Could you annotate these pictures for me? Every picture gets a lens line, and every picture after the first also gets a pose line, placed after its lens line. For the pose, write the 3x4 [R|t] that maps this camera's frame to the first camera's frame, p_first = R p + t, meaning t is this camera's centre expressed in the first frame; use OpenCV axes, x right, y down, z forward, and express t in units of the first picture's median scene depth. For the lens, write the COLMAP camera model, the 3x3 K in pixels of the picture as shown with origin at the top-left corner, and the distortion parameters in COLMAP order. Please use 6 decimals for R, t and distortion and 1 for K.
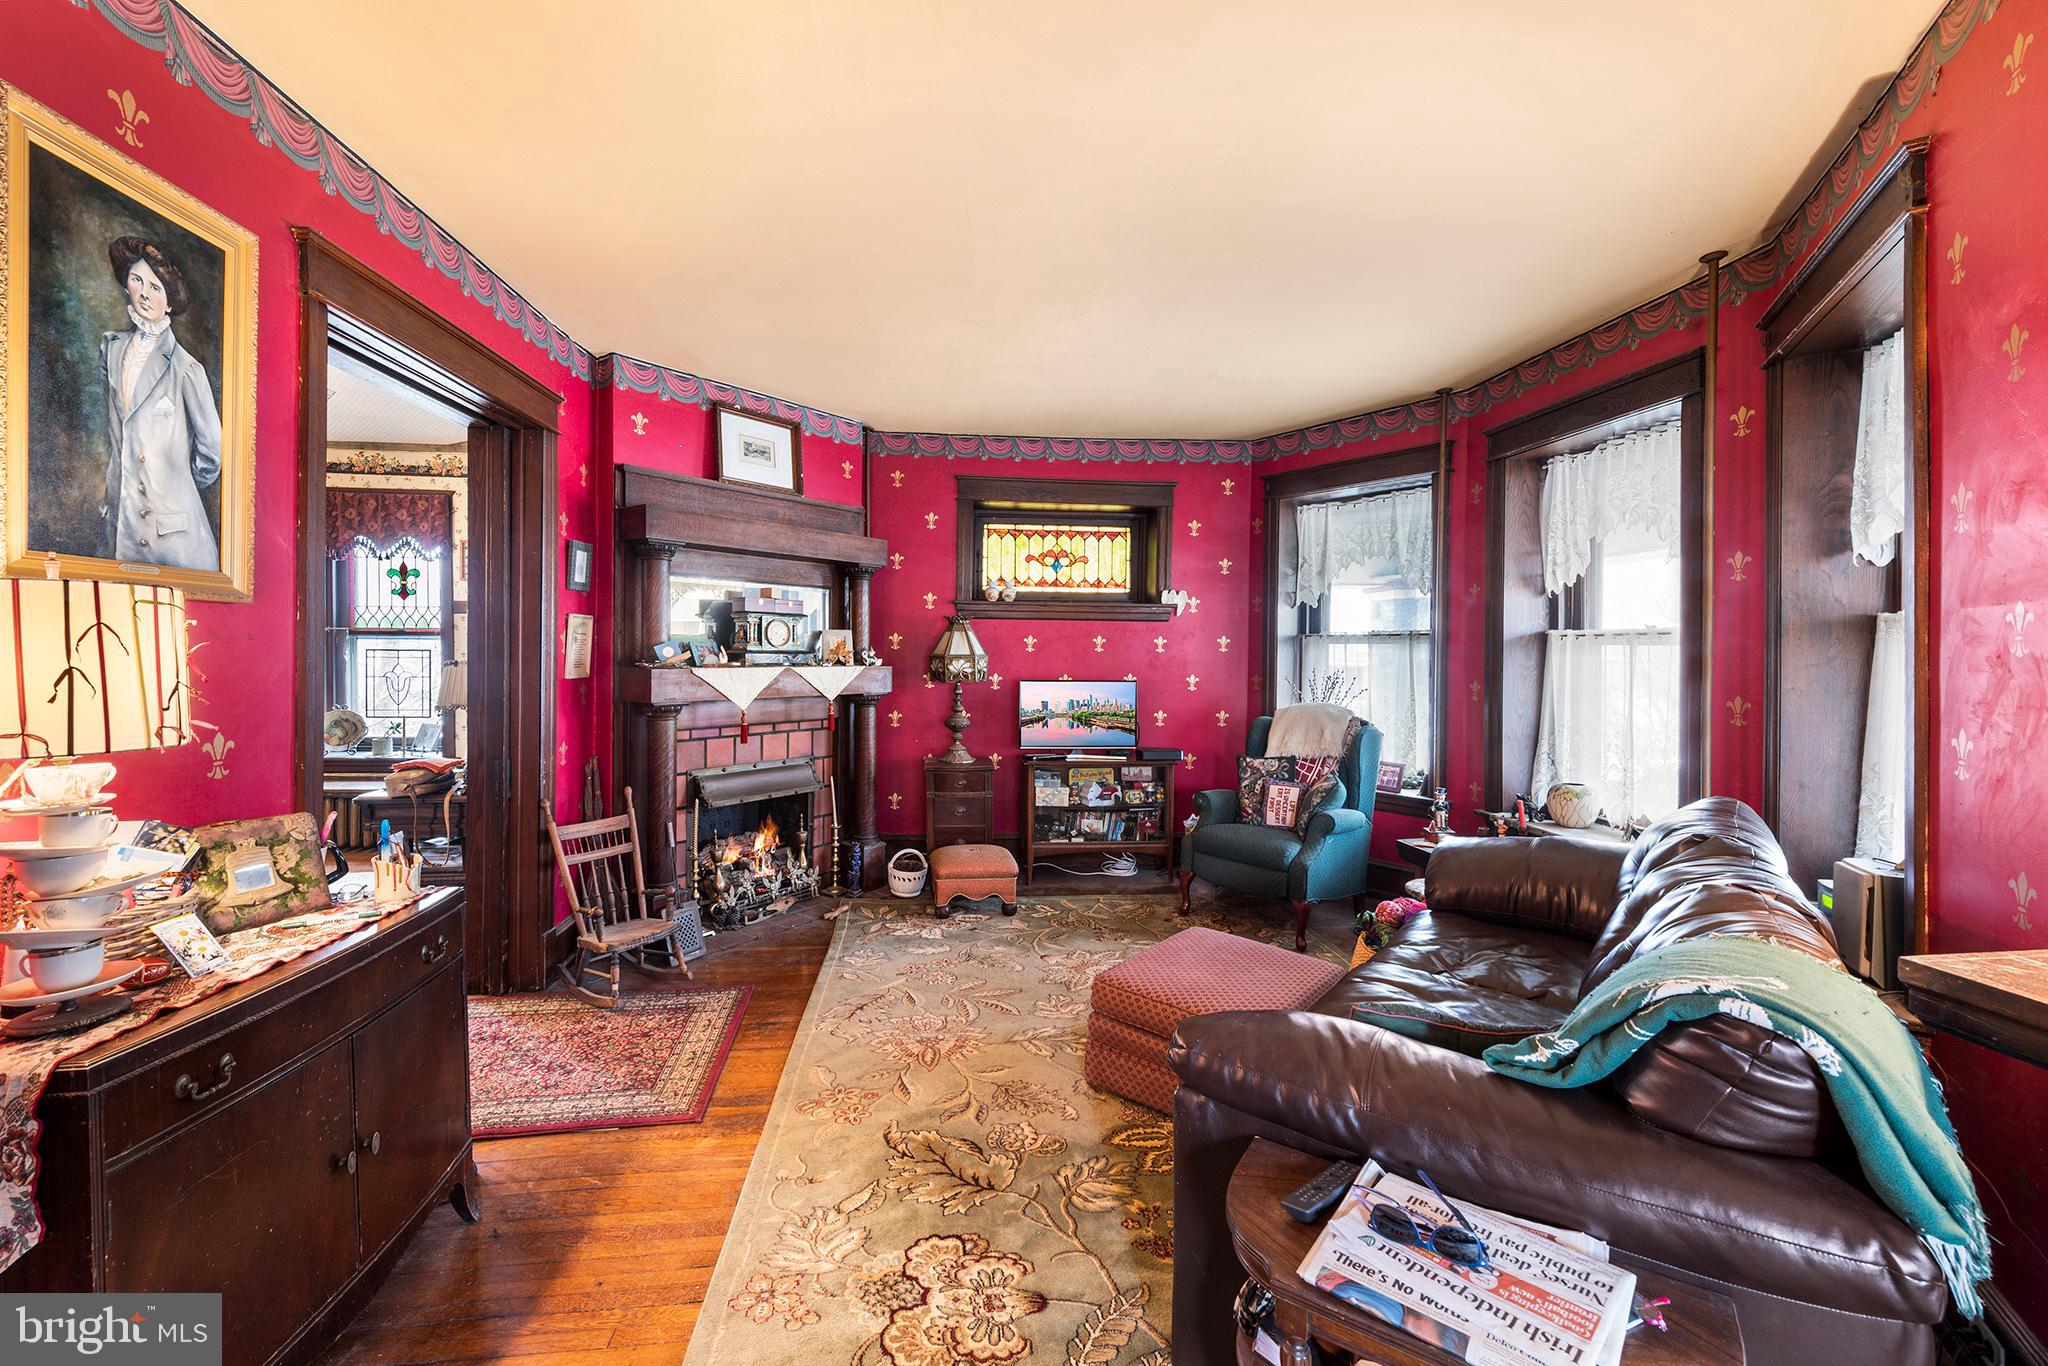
lens RADIAL K [[836.7, 0, 962.3], [0, 836.7, 660.6], [0, 0, 1]] dist [0.013975, -0.001830]
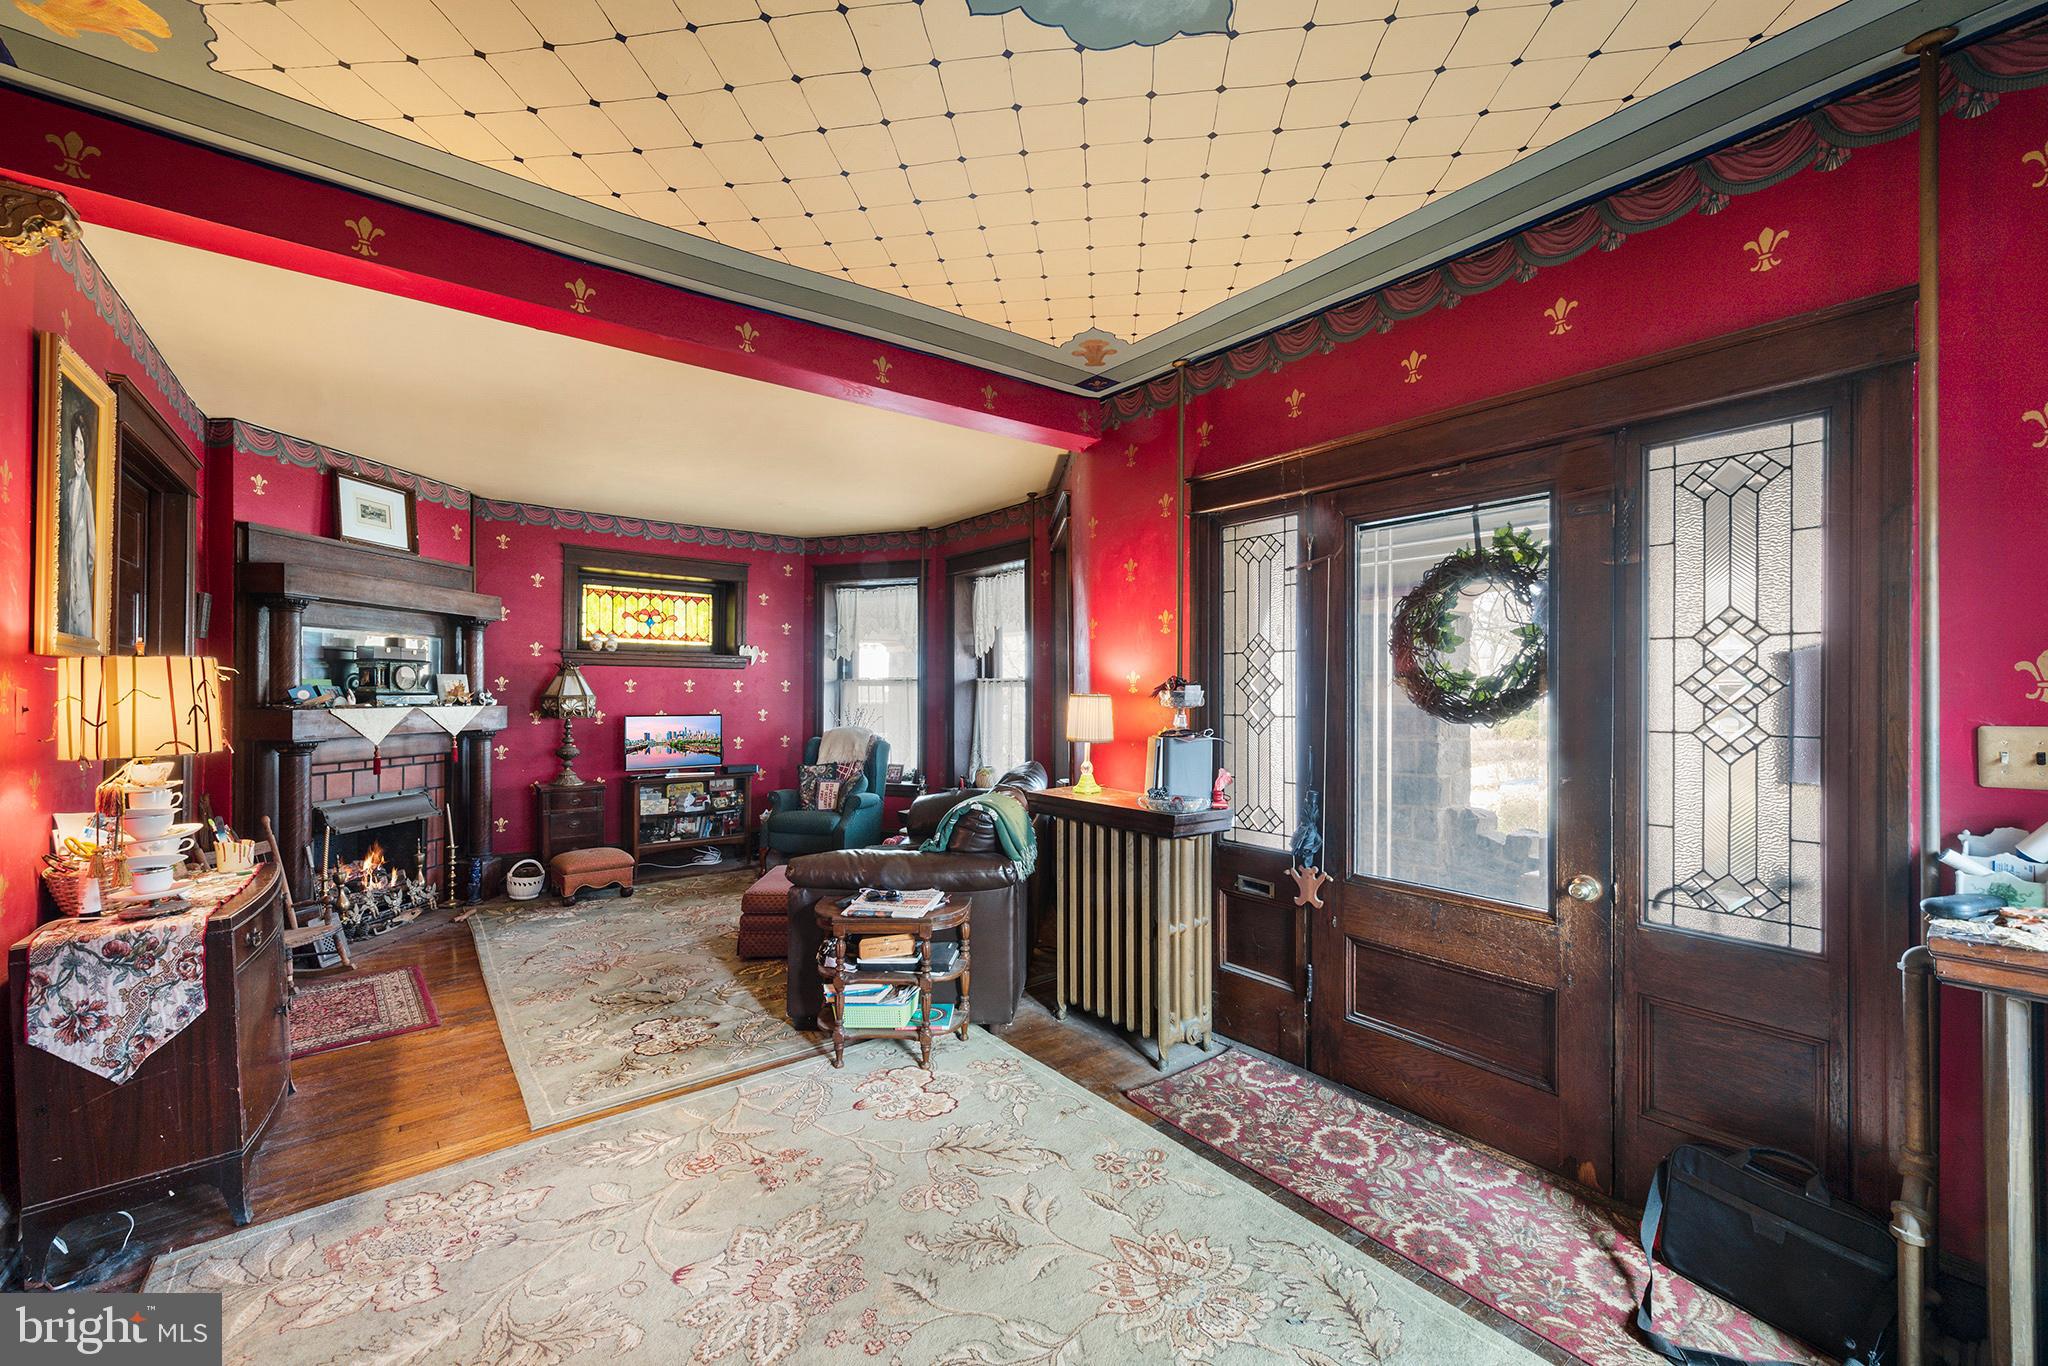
lens RADIAL K [[836.7, 0, 1019.4], [0, 836.7, 674.8], [0, 0, 1]] dist [0.013975, -0.001830]
pose [[0.826987, 0.006253, 0.562186, -0.174058], [0.010670, 0.999584, -0.026813, 0.002951], [-0.562119, 0.028173, 0.826576, -0.422344]]
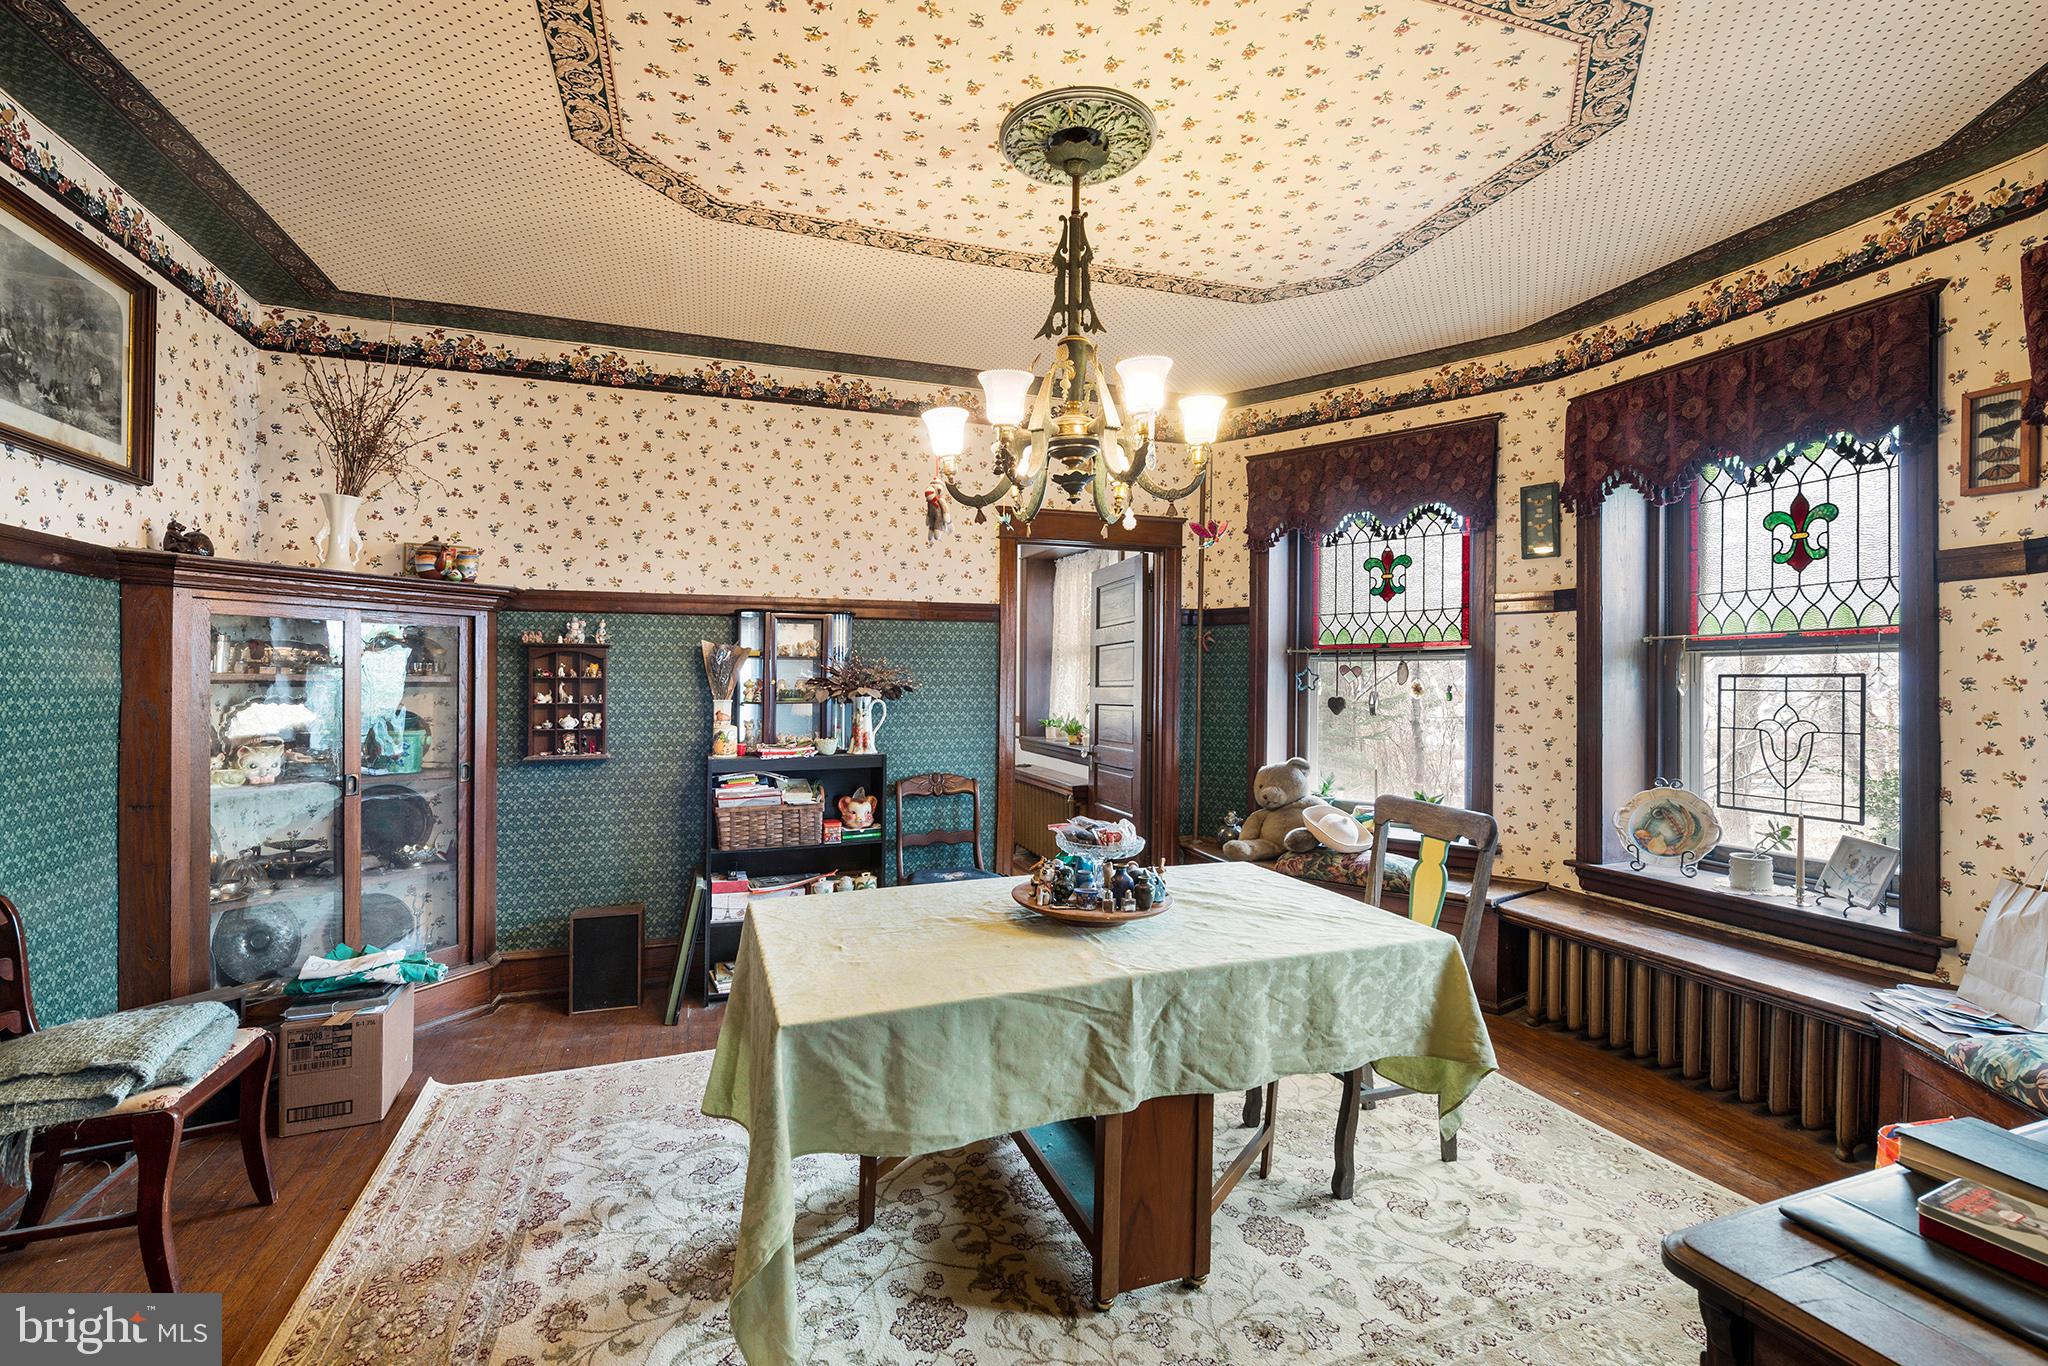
lens RADIAL K [[907.3, 0, 1034.8], [0, 907.3, 684.2], [0, 0, 1]] dist [0.004003, 0.000264]
pose [[0.304950, -0.001581, -0.952367, -0.447131], [-0.014995, 0.999867, -0.006462, 0.003670], [0.952250, 0.016251, 0.304886, 0.630742]]
